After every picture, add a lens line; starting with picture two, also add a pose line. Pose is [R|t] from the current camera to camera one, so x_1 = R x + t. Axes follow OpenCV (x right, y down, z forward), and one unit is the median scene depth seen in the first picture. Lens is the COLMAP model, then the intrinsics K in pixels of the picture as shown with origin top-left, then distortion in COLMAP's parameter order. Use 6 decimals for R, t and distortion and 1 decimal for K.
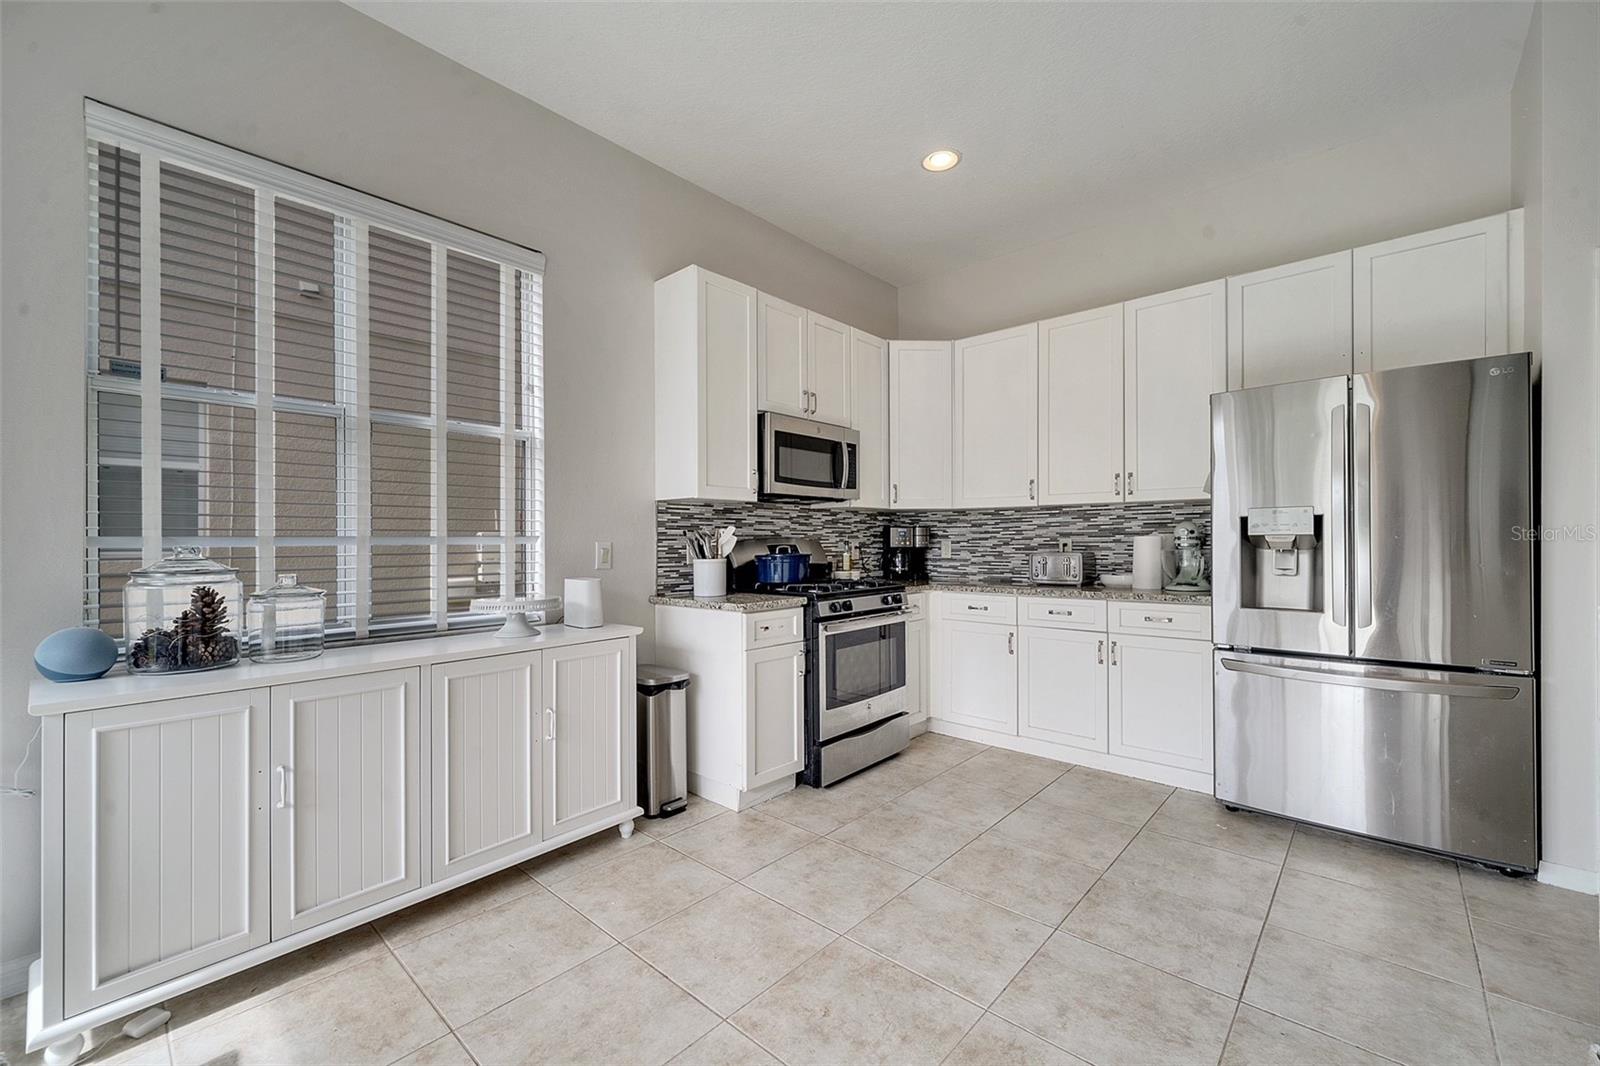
lens RADIAL K [[649.7, 0, 796.8], [0, 649.7, 541.9], [0, 0, 1]] dist [0.004719, -0.001773]
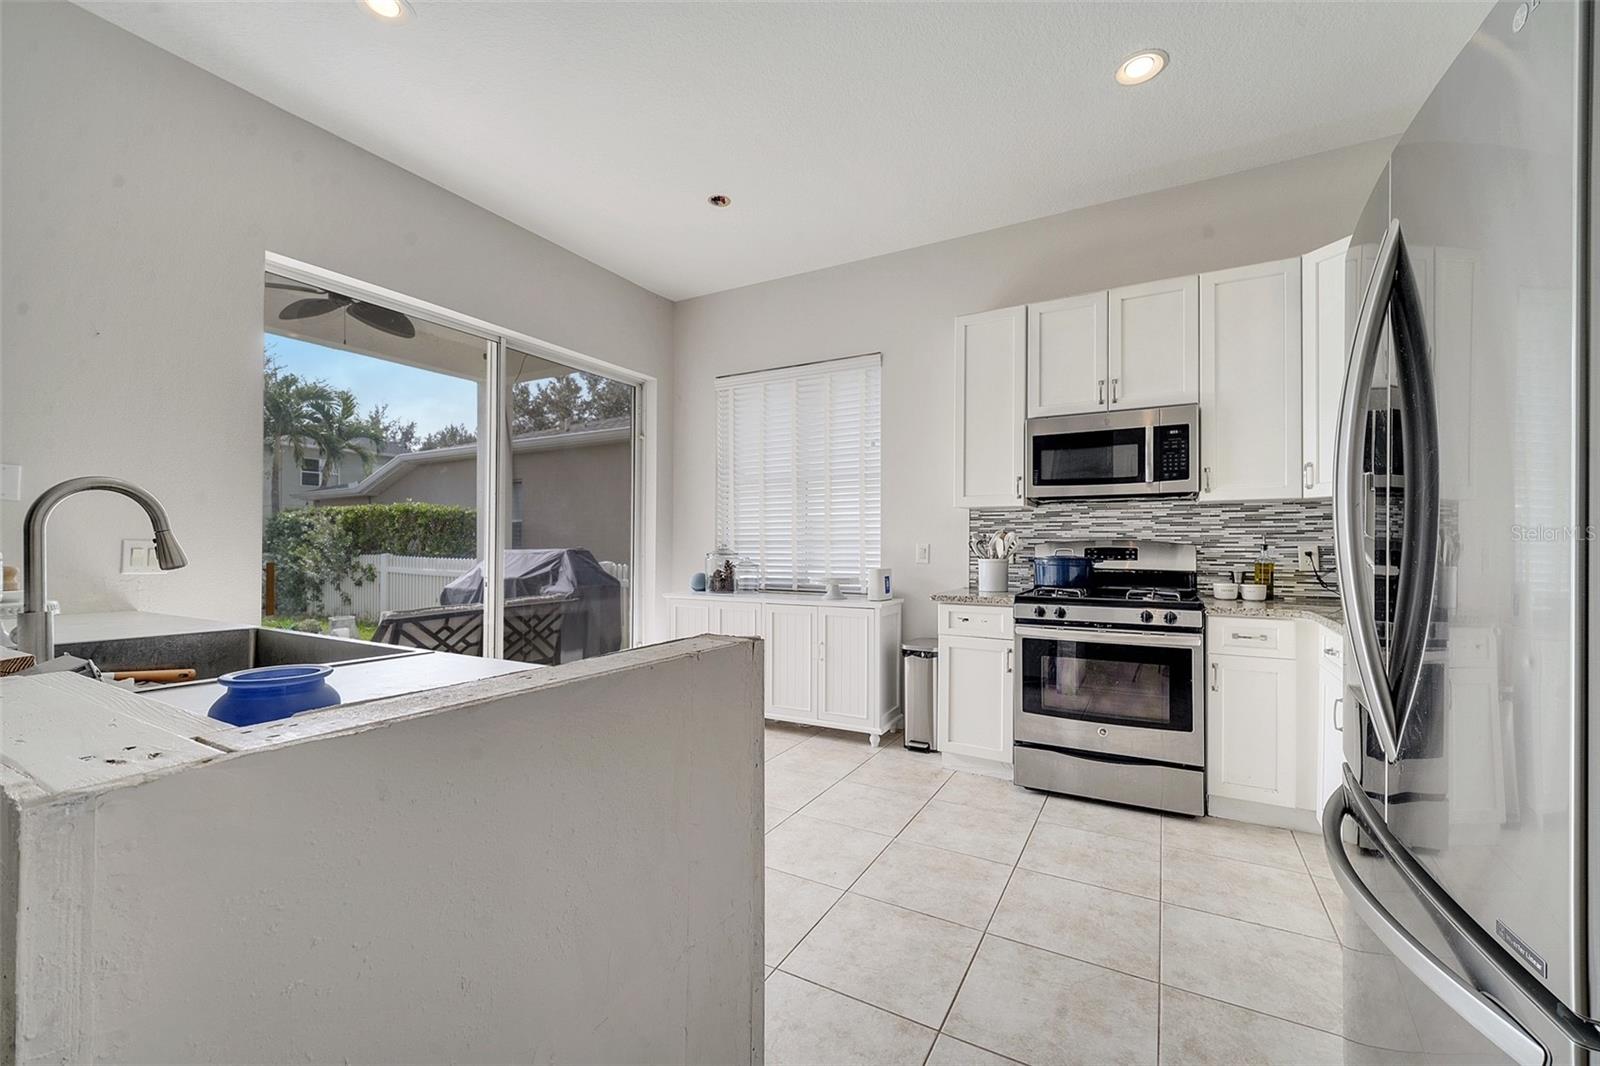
lens RADIAL K [[649.7, 0, 790.5], [0, 649.7, 539.0], [0, 0, 1]] dist [0.004719, -0.001773]
pose [[0.212733, -0.000958, -0.977110, 0.886641], [-0.004302, 0.999989, -0.001917, -0.004901], [0.977101, 0.004611, 0.212727, 0.400468]]
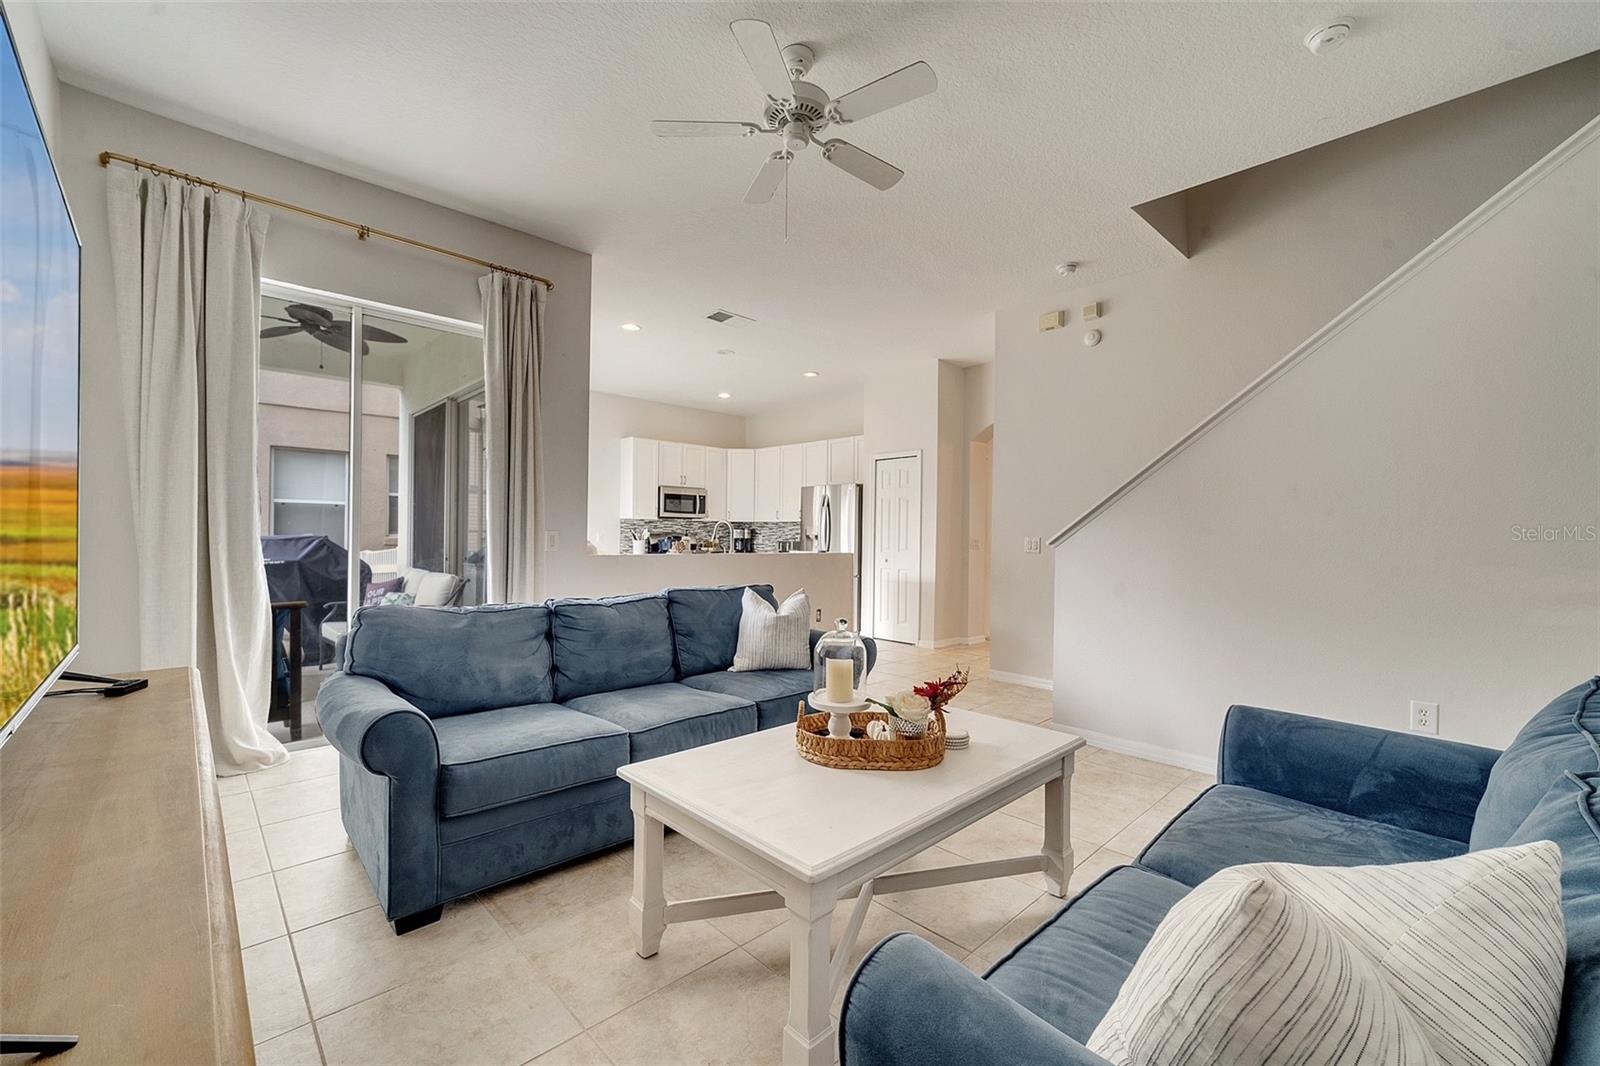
lens RADIAL K [[649.7, 0, 797.8], [0, 649.7, 541.5], [0, 0, 1]] dist [0.004719, -0.001773]
pose [[0.997105, 0.016162, -0.074294, 0.717768], [-0.015705, 0.999854, 0.006731, 0.001894], [0.074392, -0.005545, 0.997214, -1.640564]]
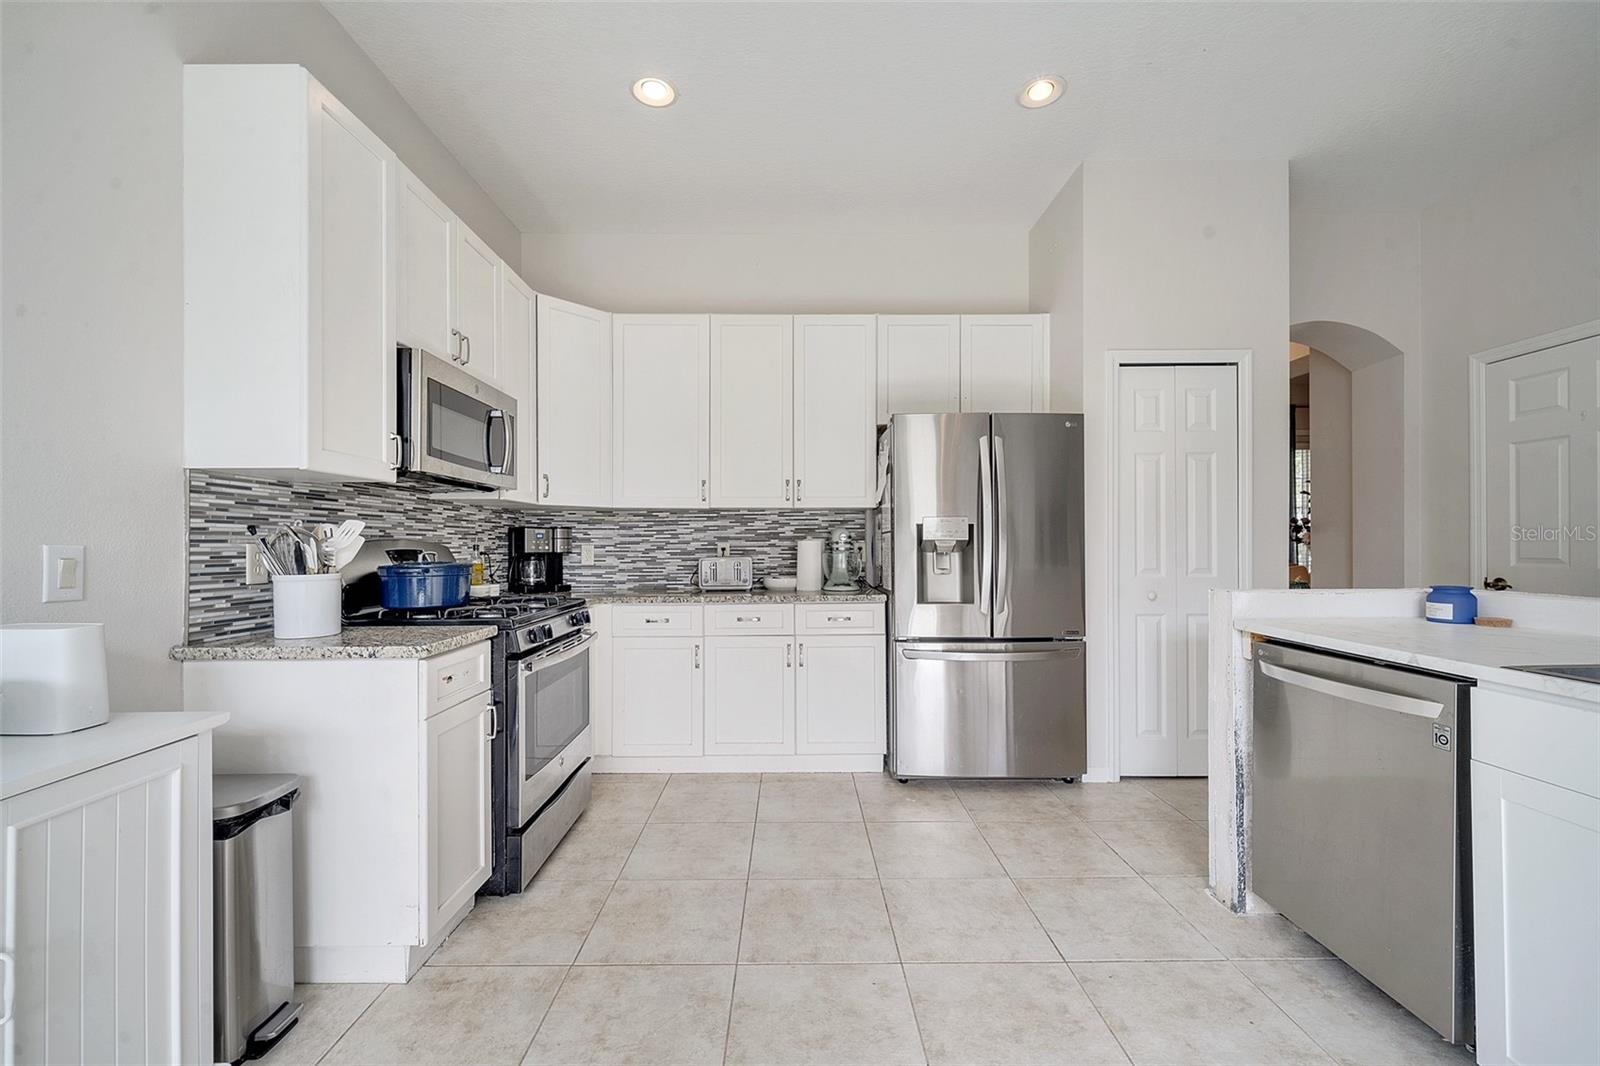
lens RADIAL K [[649.7, 0, 797.9], [0, 649.7, 544.1], [0, 0, 1]] dist [0.004719, -0.001773]
pose [[0.735136, 0.003128, 0.677912, -0.204464], [-0.000482, 0.999992, -0.004091, 0.000990], [-0.677920, 0.002681, 0.735131, 0.250888]]
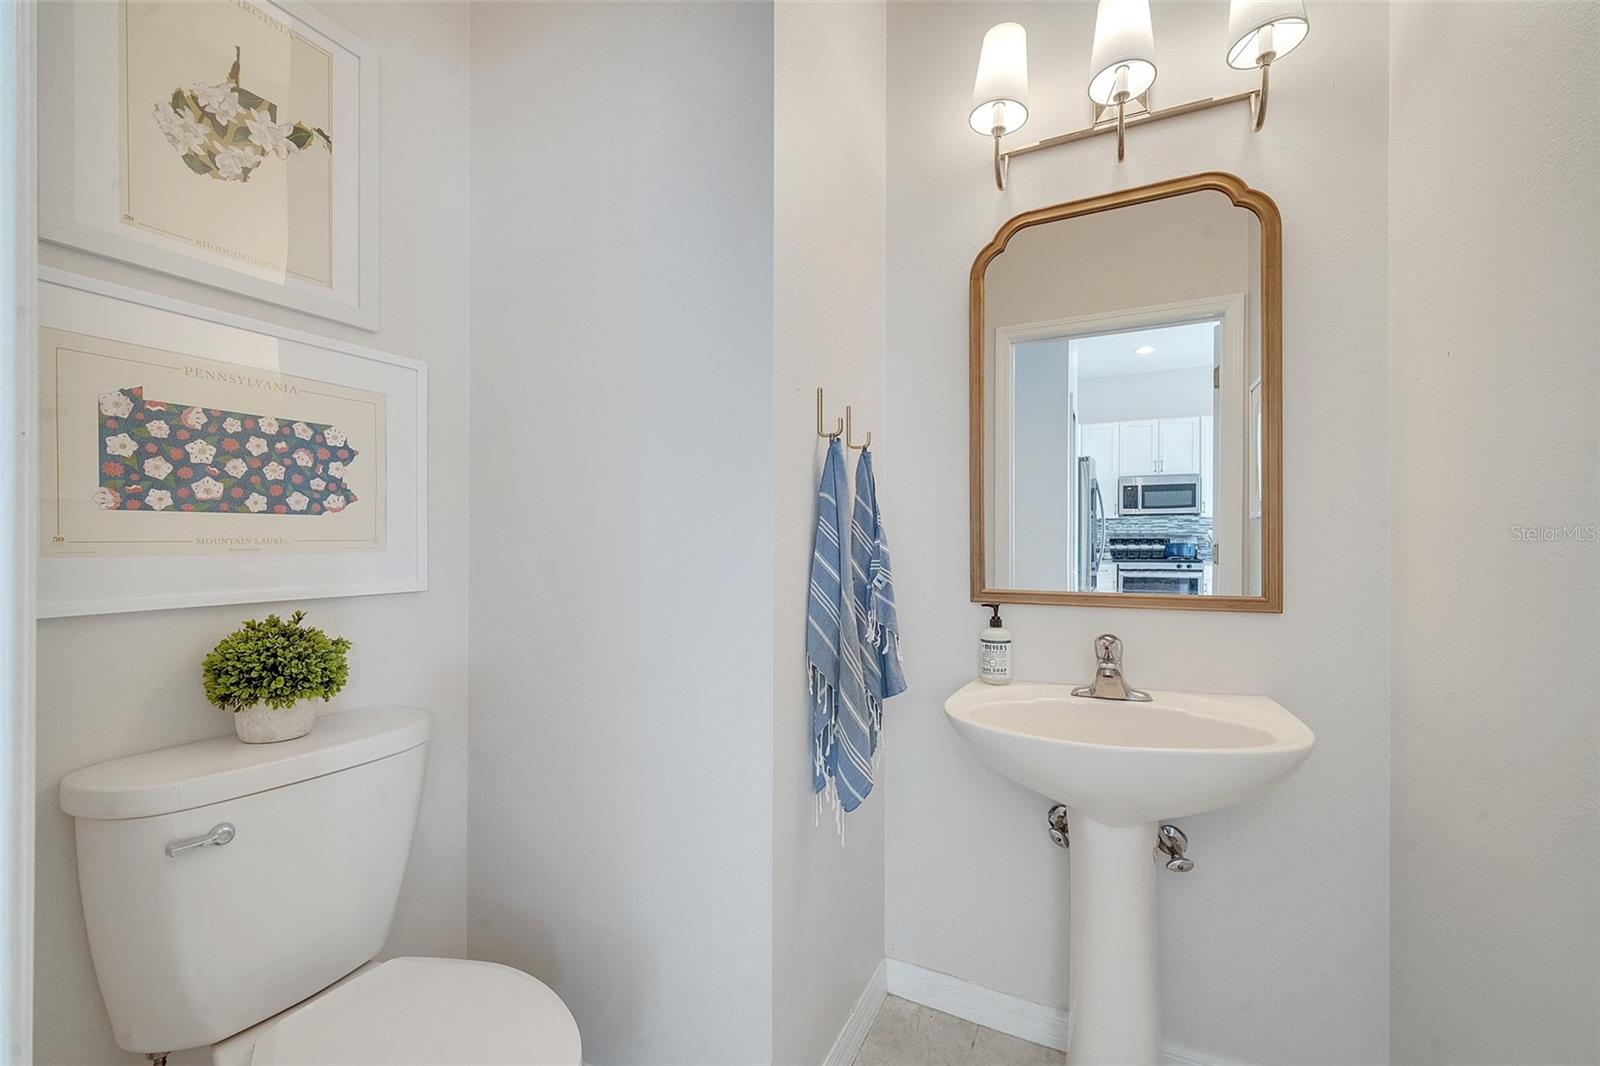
lens RADIAL K [[649.7, 0, 795.9], [0, 649.7, 541.9], [0, 0, 1]] dist [0.004719, -0.001773]
pose [[0.264560, 0.004375, -0.964359, 1.807581], [-0.014001, 0.999902, 0.000695, 0.035173], [0.964268, 0.013318, 0.264595, -0.668340]]
